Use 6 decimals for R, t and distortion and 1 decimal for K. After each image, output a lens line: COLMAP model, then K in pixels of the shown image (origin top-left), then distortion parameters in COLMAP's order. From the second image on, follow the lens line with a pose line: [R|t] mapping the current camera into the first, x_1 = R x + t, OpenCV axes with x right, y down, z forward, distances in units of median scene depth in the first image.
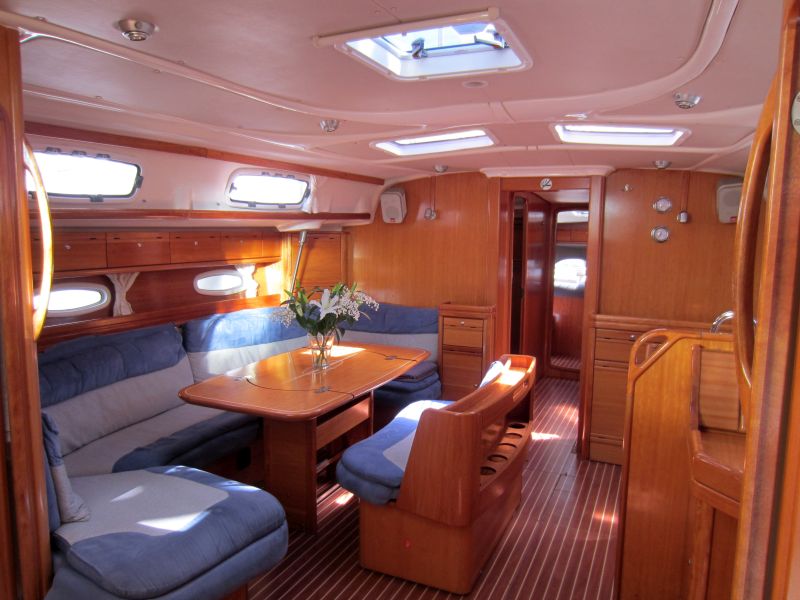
lens RADIAL K [[590.4, 0, 400.0], [0, 590.4, 300.0], [0, 0, 1]] dist [-0.045625, 0.001583]
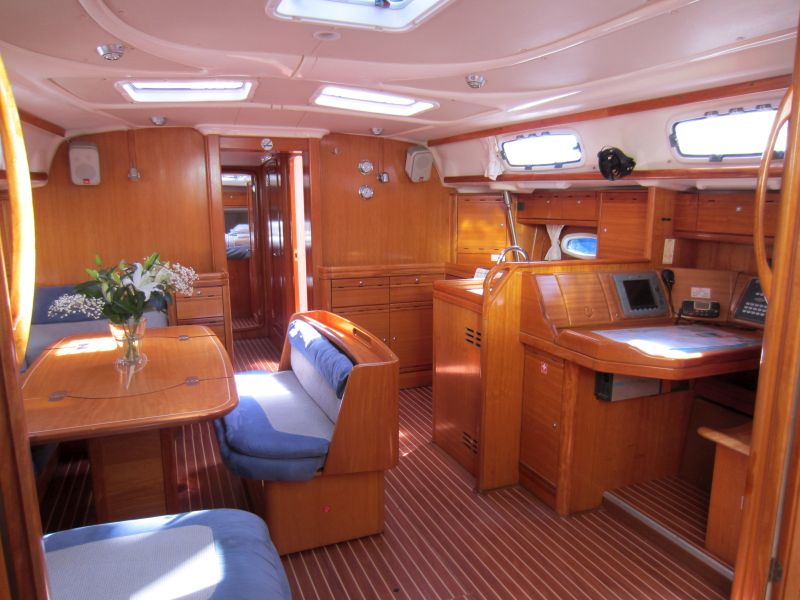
lens RADIAL K [[566.8, 0, 400.6], [0, 566.8, 308.4], [0, 0, 1]] dist [-0.040907, 0.004046]
pose [[0.683935, -0.151590, 0.713620, -0.348300], [0.096378, 0.988375, 0.117586, -0.010931], [-0.723149, -0.011644, 0.690594, 0.172308]]
